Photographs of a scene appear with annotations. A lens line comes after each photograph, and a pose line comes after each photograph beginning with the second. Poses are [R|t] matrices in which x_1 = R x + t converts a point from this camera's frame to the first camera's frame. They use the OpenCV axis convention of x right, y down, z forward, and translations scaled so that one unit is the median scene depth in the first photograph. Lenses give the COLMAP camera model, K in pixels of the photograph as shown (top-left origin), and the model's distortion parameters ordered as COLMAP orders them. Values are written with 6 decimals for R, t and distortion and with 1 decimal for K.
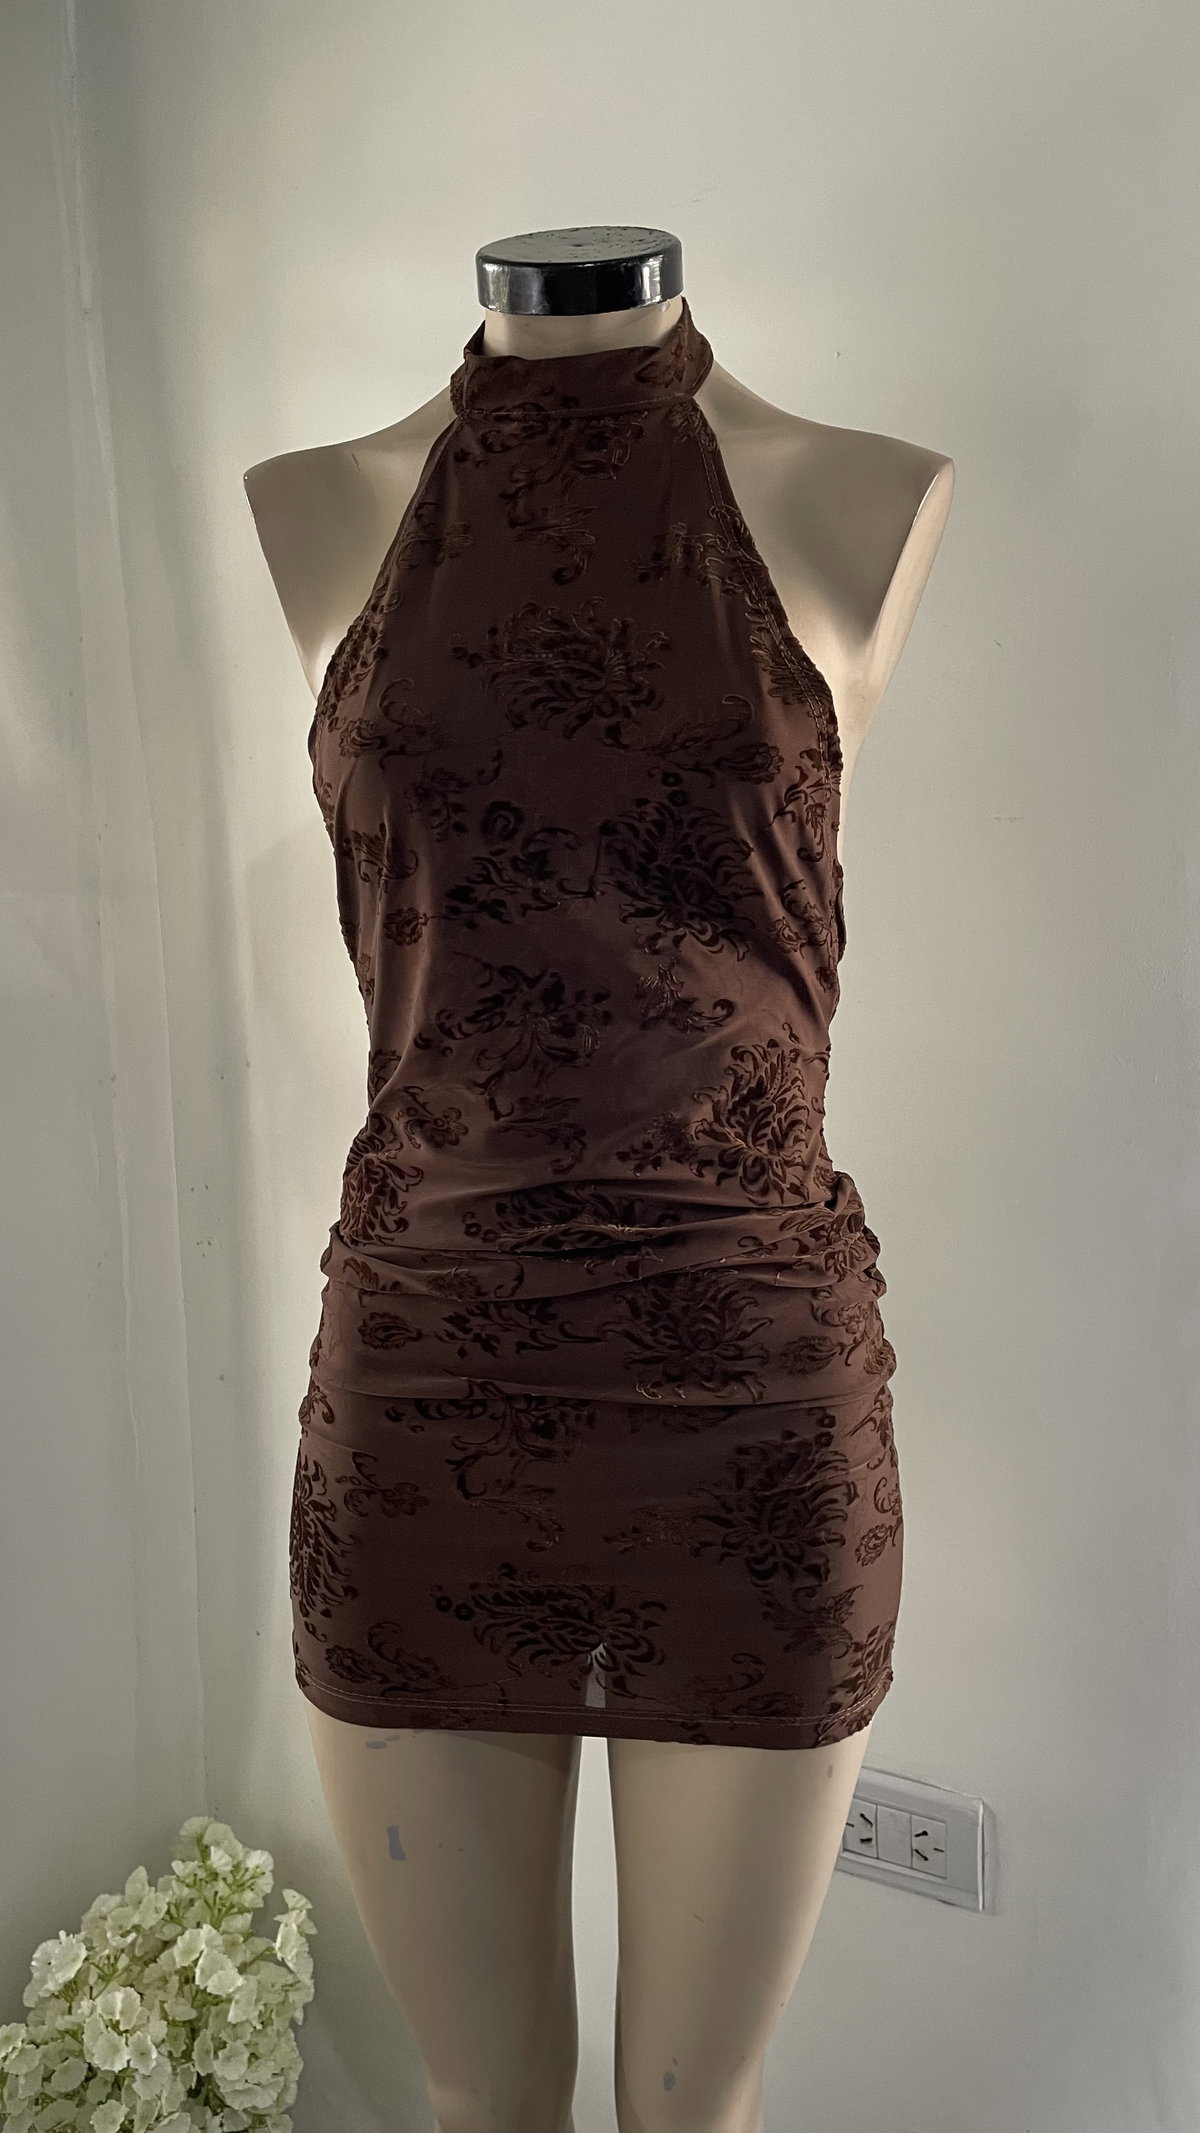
lens RADIAL K [[1626.7, 0, 600.0], [0, 1626.7, 1066.5], [0, 0, 1]] dist [0.118641, -0.187410]
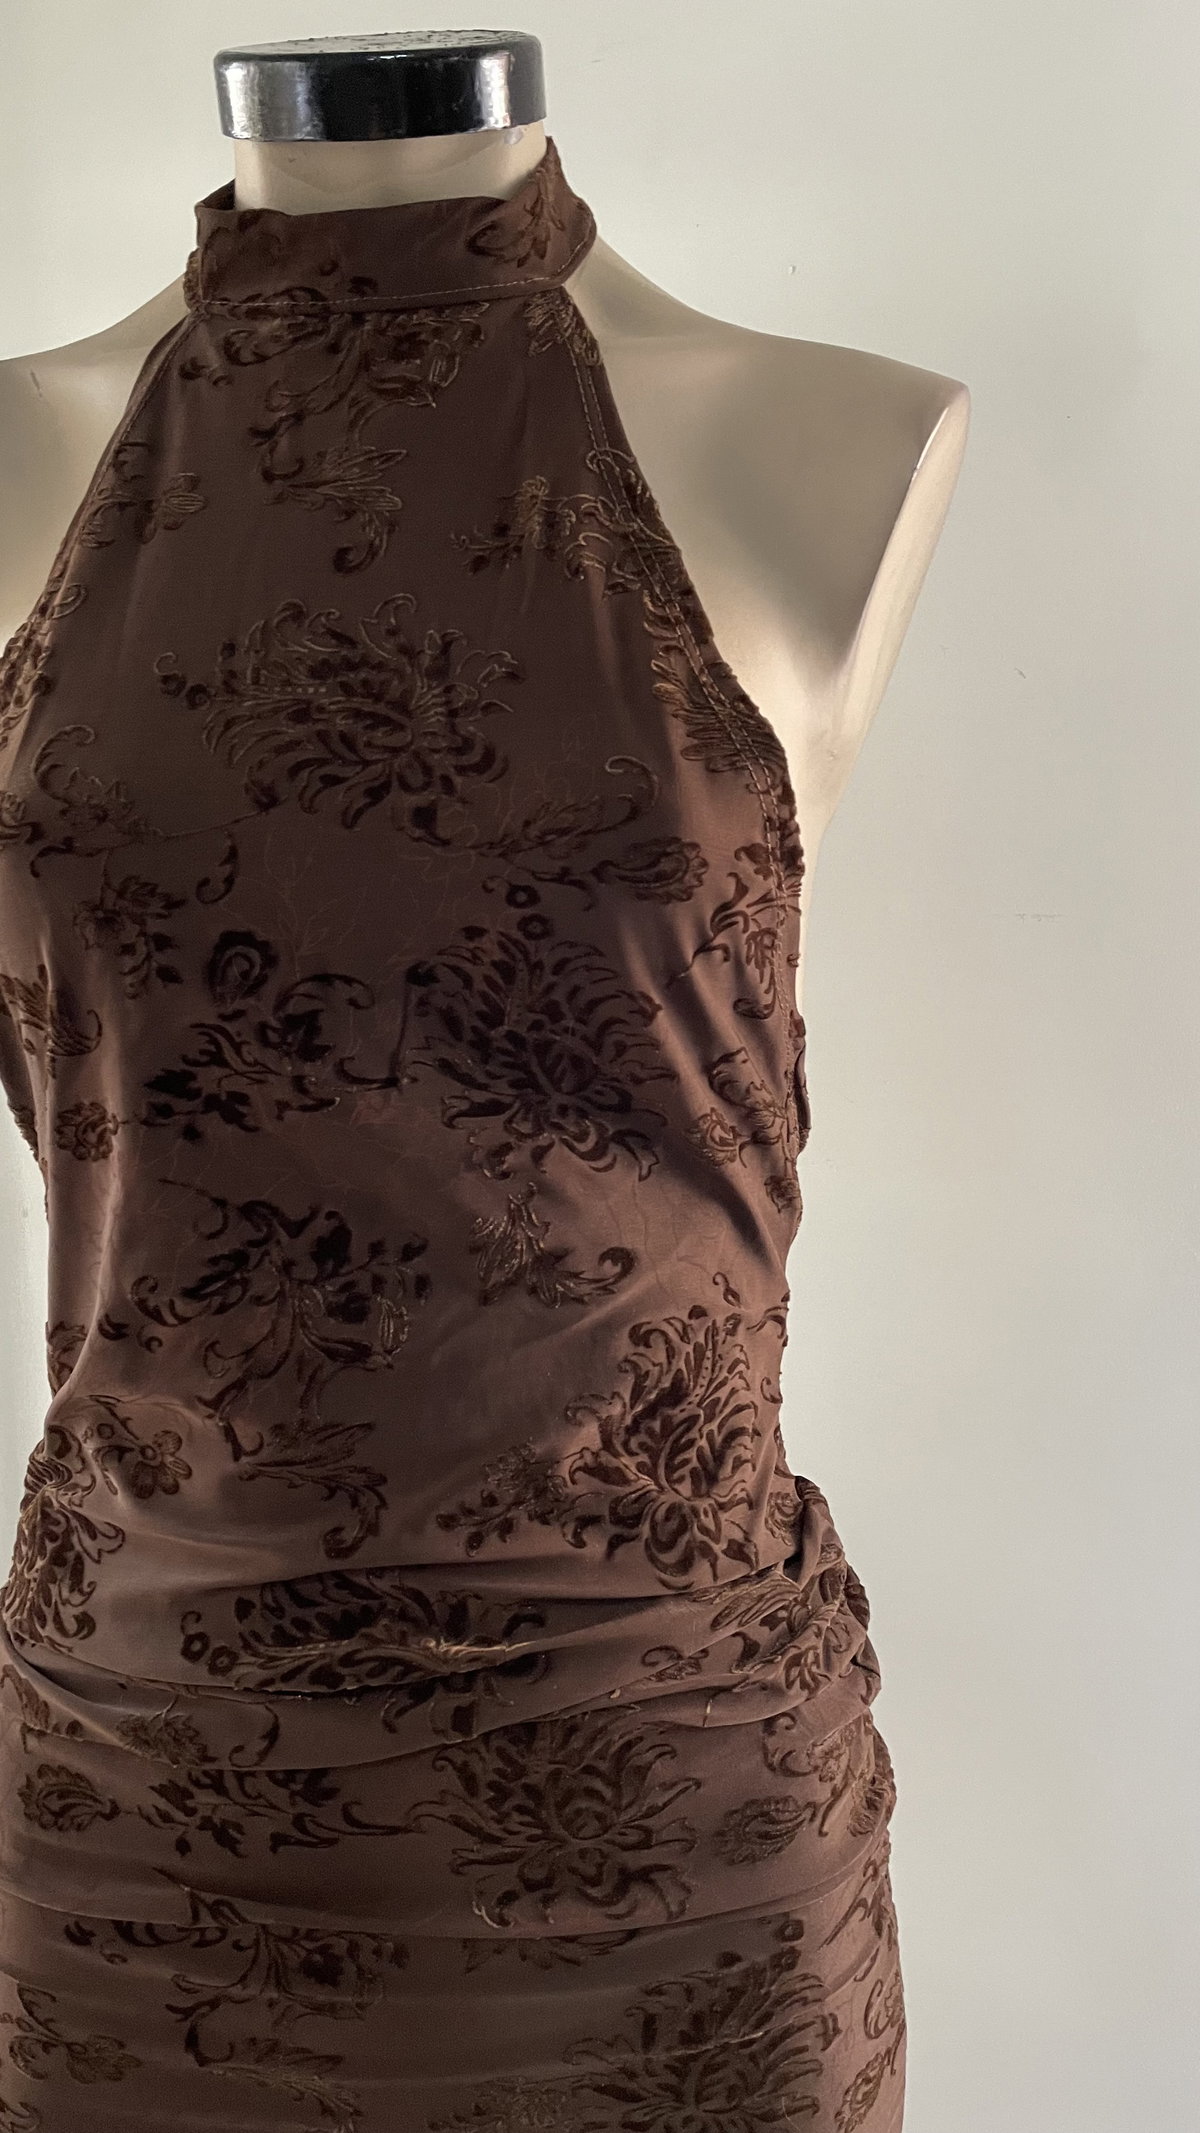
lens RADIAL K [[1626.7, 0, 600.0], [0, 1626.7, 1066.5], [0, 0, 1]] dist [0.118641, -0.187410]
pose [[0.999438, -0.006034, 0.032976, 0.050223], [0.006570, 0.999848, -0.016163, -0.099650], [-0.032873, 0.016370, 0.999325, 0.387510]]
